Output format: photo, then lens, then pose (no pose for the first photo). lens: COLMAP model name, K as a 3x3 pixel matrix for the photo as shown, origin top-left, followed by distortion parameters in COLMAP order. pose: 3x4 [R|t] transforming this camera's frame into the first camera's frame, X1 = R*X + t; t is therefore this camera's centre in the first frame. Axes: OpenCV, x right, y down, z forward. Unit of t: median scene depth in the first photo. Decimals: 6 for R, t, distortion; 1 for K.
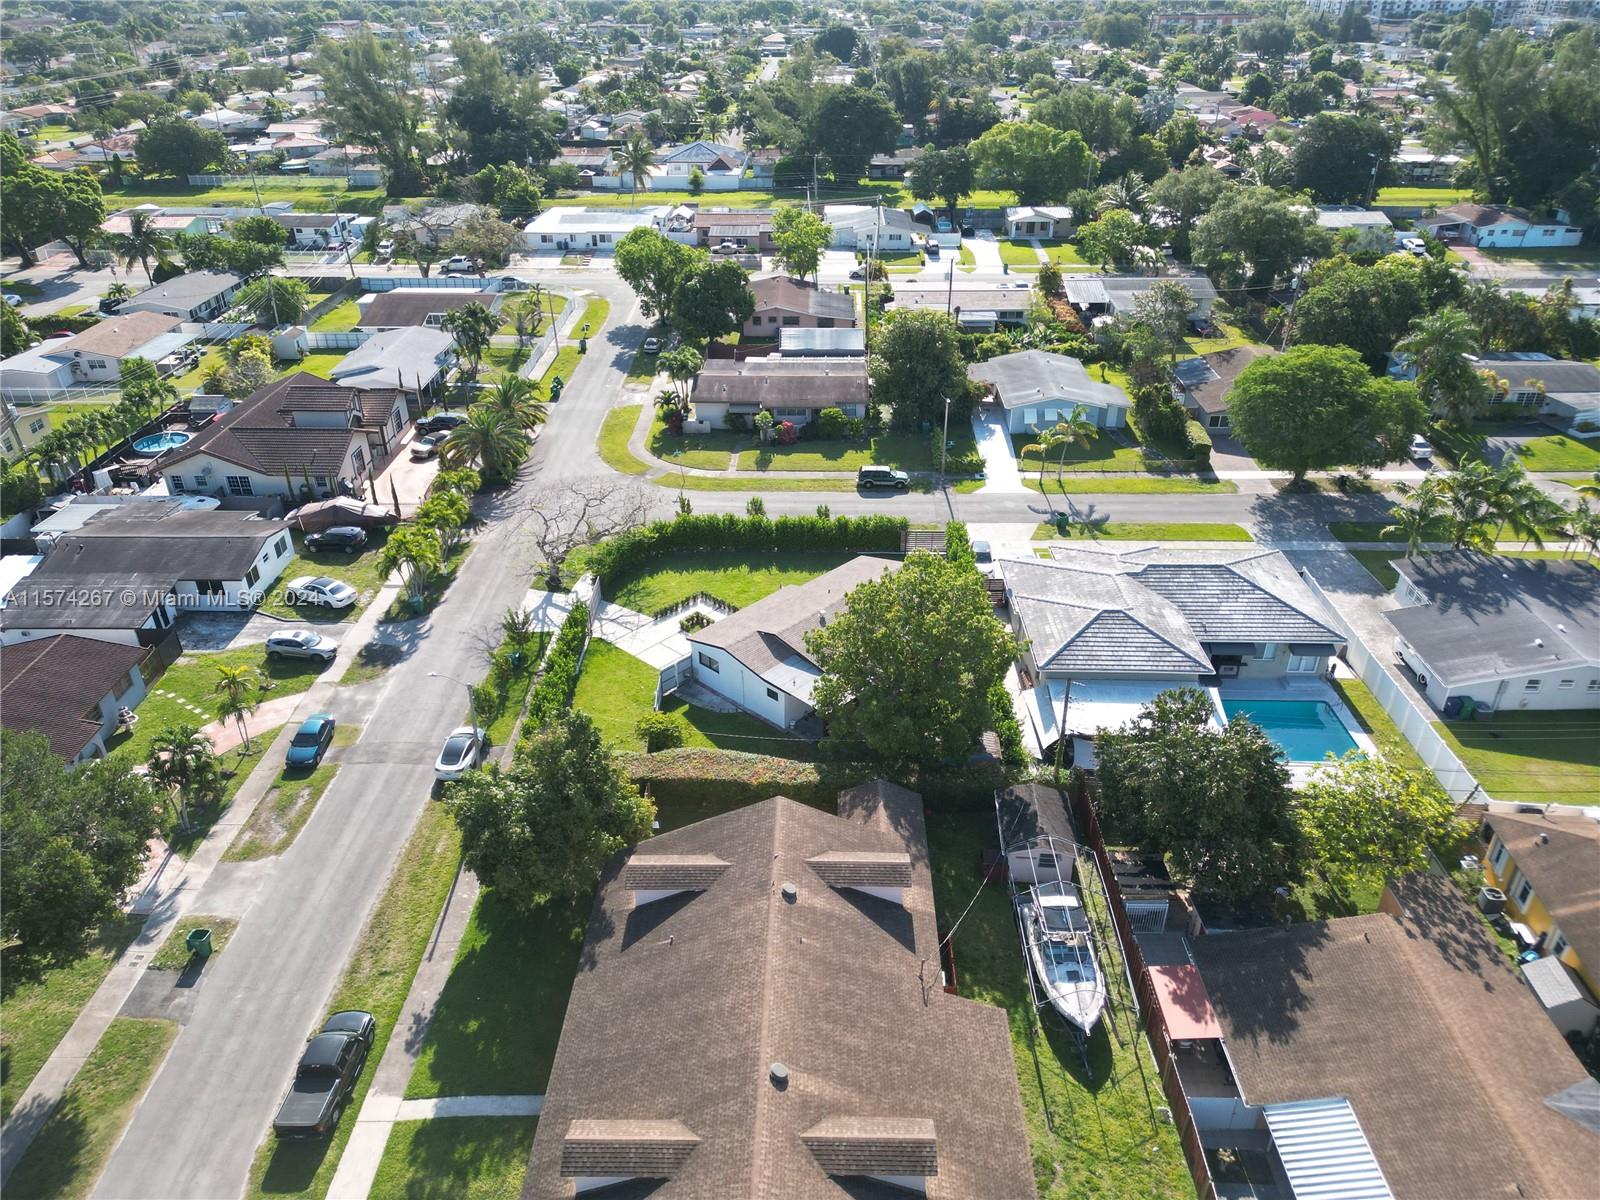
lens RADIAL K [[1120.6, 0, 800.0], [0, 1120.6, 600.0], [0, 0, 1]] dist [0.113100, -0.154228]
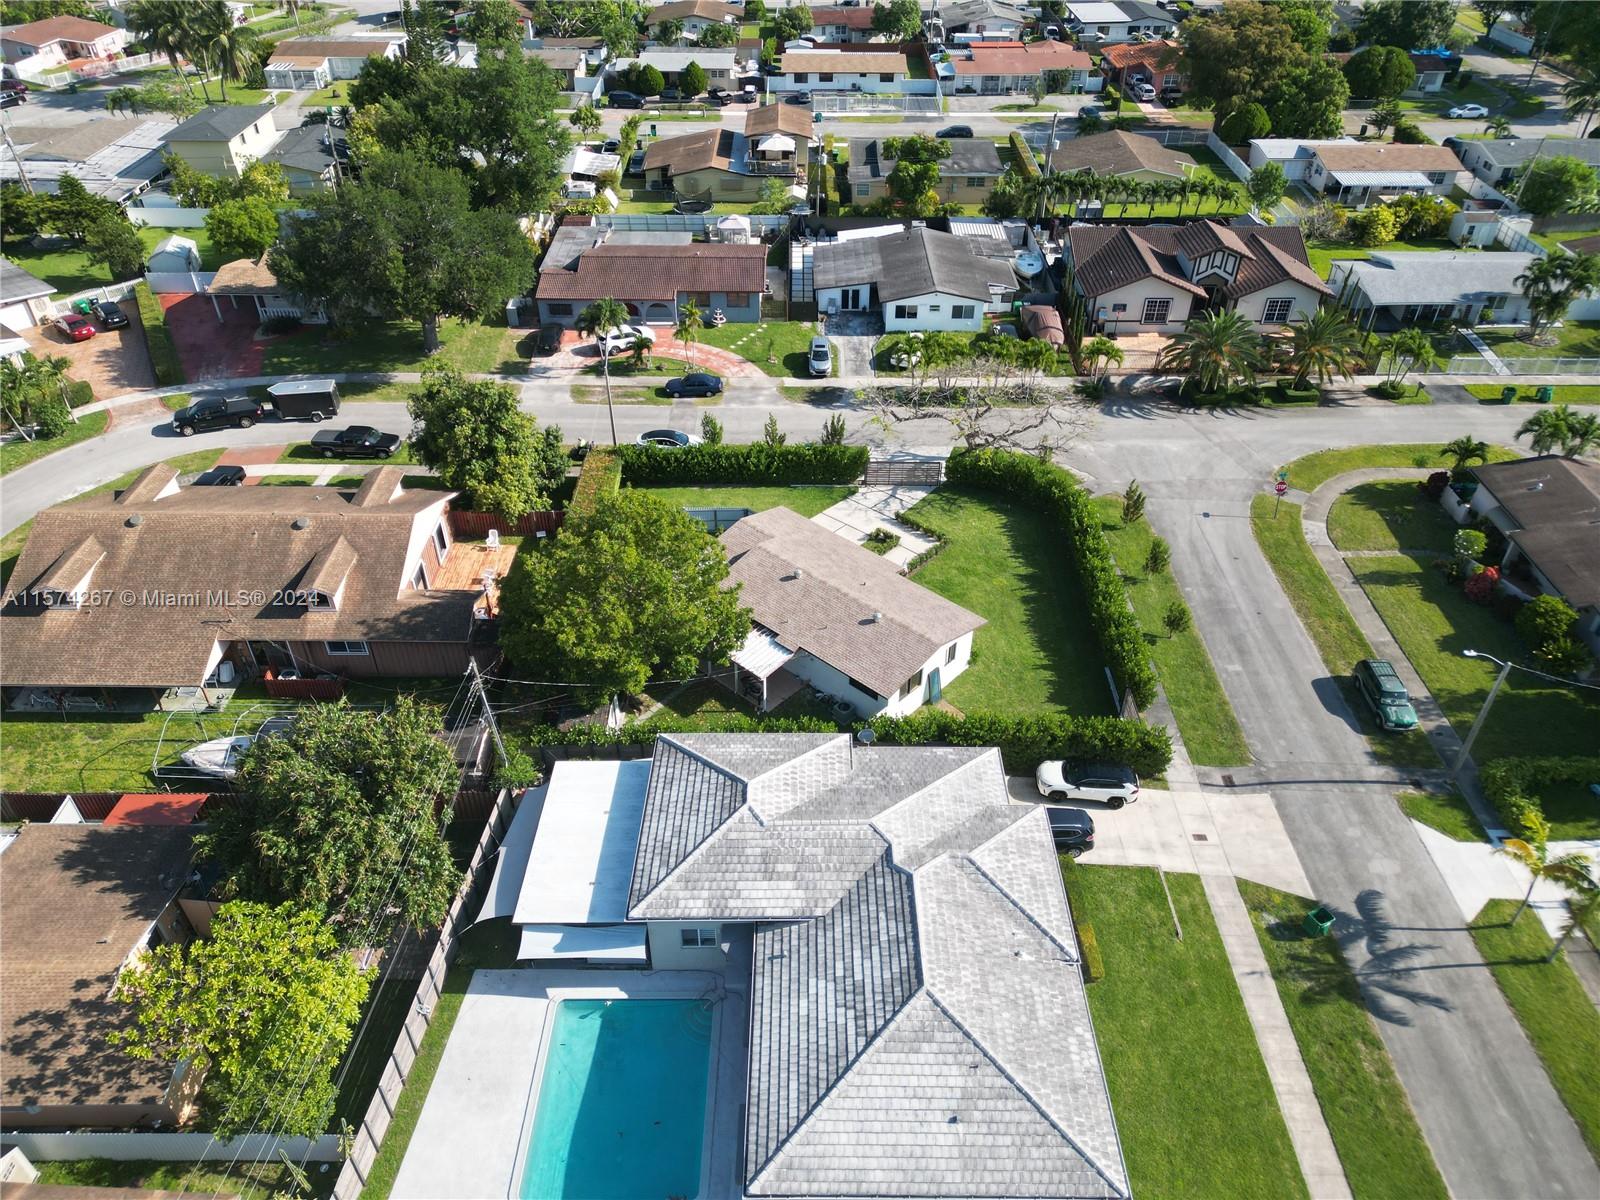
lens RADIAL K [[1123.2, 0, 800.0], [0, 1123.2, 600.0], [0, 0, 1]] dist [0.062662, -0.049780]
pose [[0.015896, 0.613247, -0.789731, 0.670320], [-0.498290, 0.689622, 0.525480, -0.401076], [0.866865, 0.385162, 0.316537, 0.697677]]
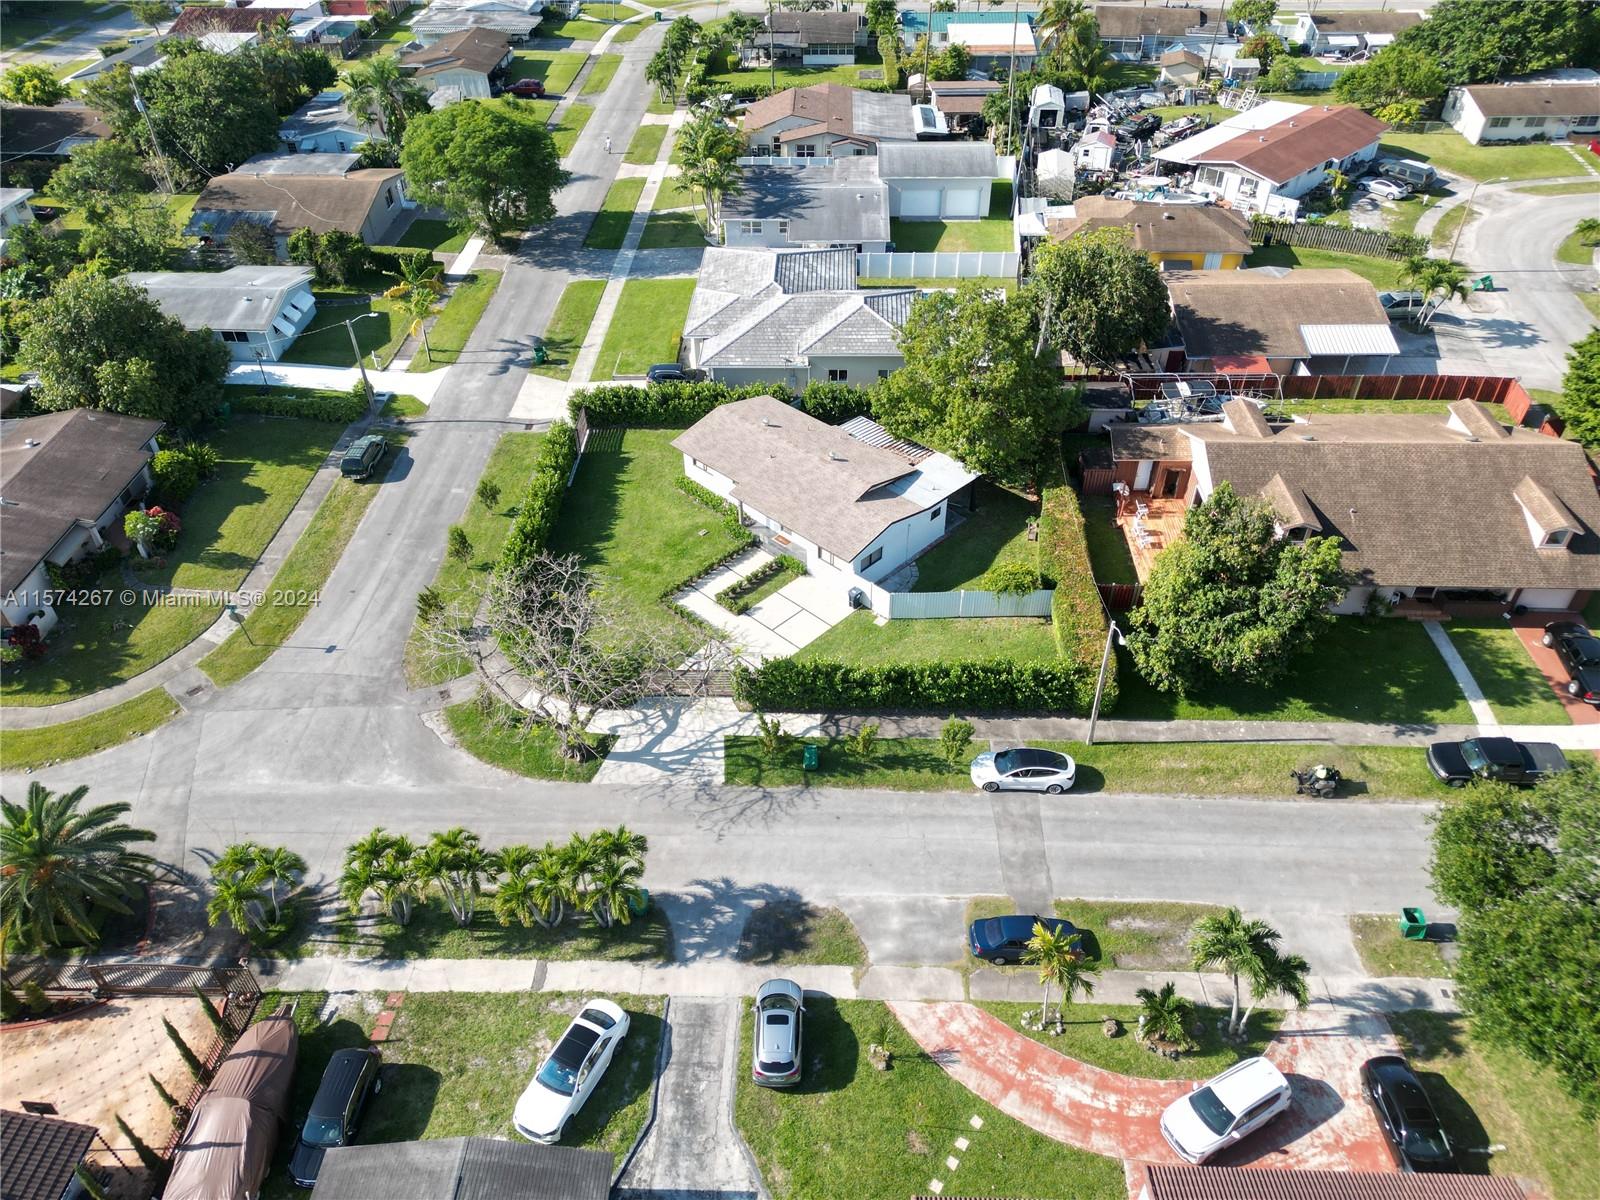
lens RADIAL K [[1120.6, 0, 800.0], [0, 1120.6, 600.0], [0, 0, 1]] dist [0.113100, -0.154228]
pose [[0.012954, -0.636323, 0.771314, -0.736755], [0.503024, 0.670809, 0.544960, -0.407144], [-0.864175, 0.380930, 0.328775, 0.719288]]
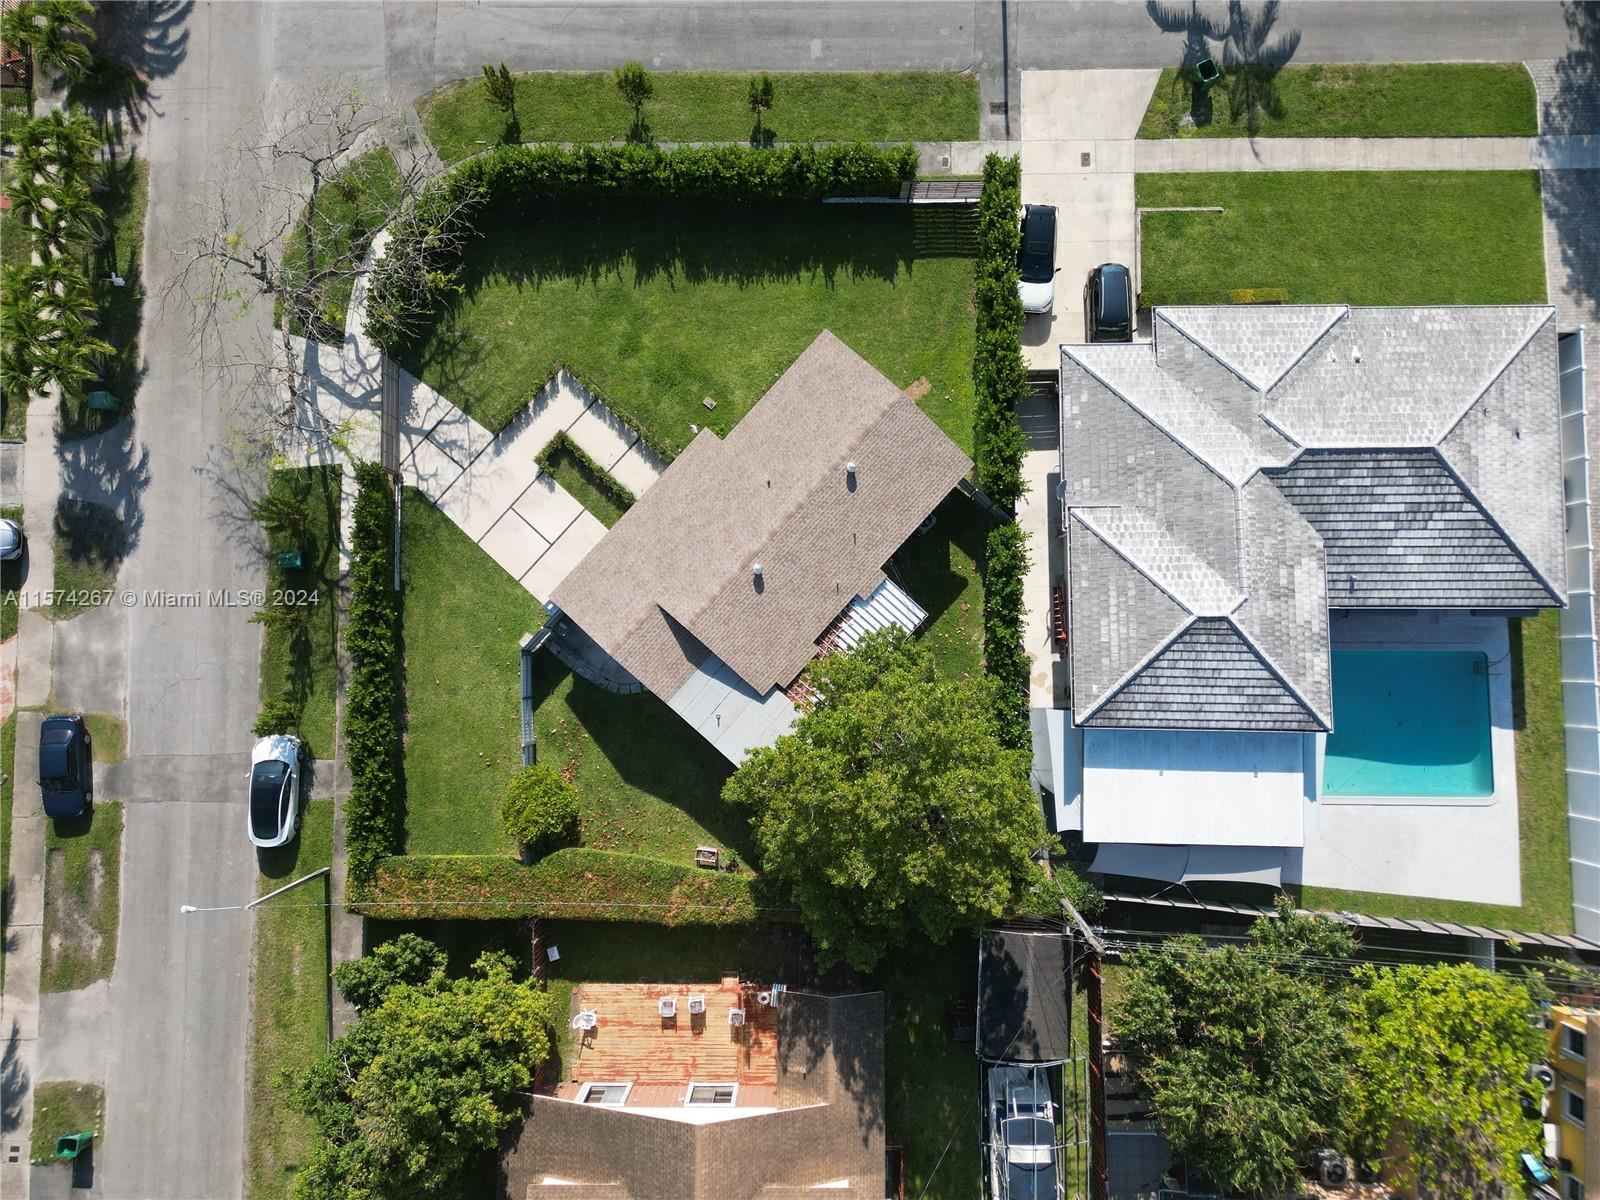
lens RADIAL K [[1123.2, 0, 800.0], [0, 1123.2, 600.0], [0, 0, 1]] dist [0.062662, -0.049780]
pose [[0.999786, -0.020010, -0.005339, 0.044616], [0.015418, 0.547029, 0.836971, -0.480210], [-0.013827, -0.836874, 0.547221, 0.602937]]
